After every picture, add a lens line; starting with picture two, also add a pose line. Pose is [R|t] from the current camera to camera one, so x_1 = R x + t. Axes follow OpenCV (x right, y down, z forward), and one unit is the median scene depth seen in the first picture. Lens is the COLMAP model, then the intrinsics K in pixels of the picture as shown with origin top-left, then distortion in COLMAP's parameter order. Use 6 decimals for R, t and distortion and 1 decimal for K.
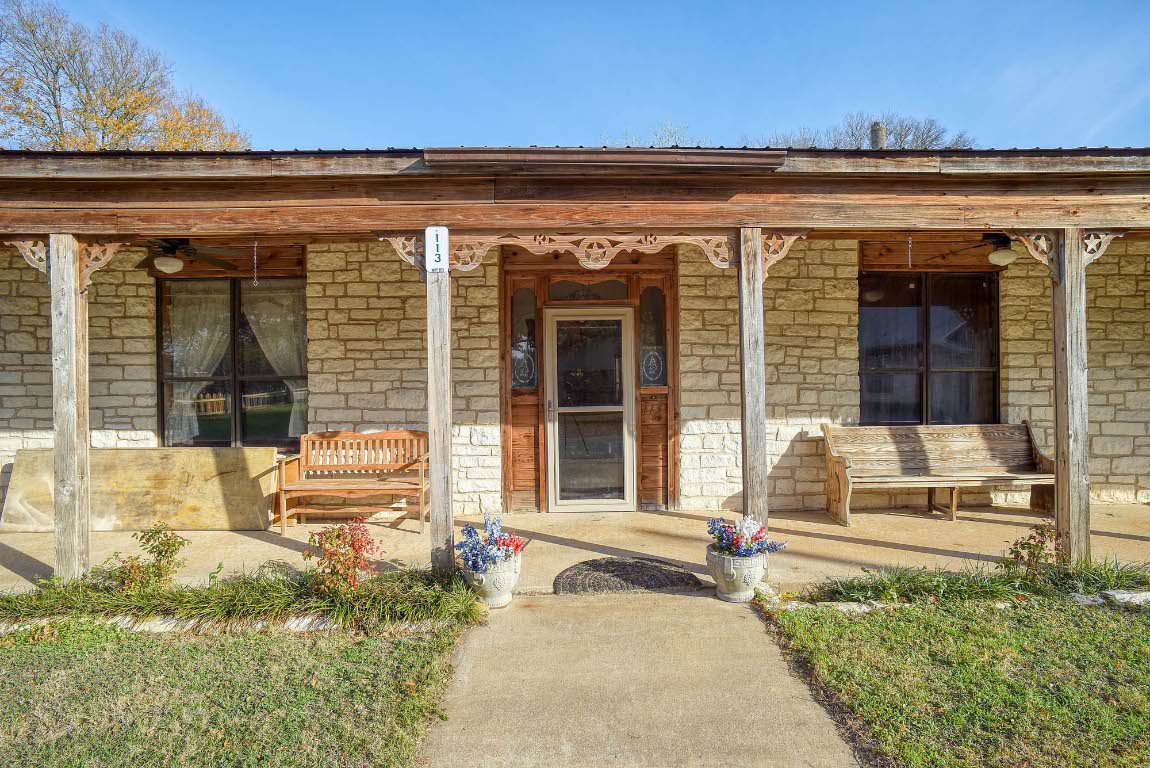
lens RADIAL K [[591.1, 0, 595.5], [0, 591.1, 389.9], [0, 0, 1]] dist [-0.034362, 0.052085]
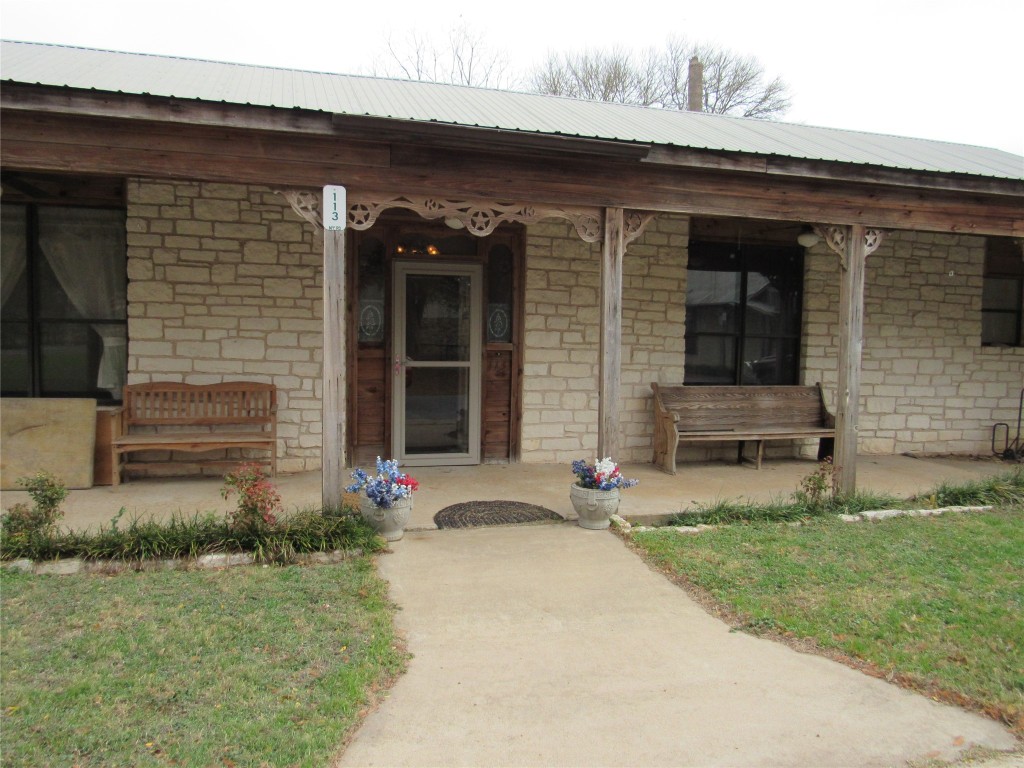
lens RADIAL K [[754.6, 0, 512.0], [0, 754.6, 384.0], [0, 0, 1]] dist [0.033463, -0.001396]
pose [[0.970423, 0.015529, 0.240911, -0.197249], [-0.028631, 0.998289, 0.050980, -0.002602], [-0.239708, -0.056370, 0.969207, -0.278418]]
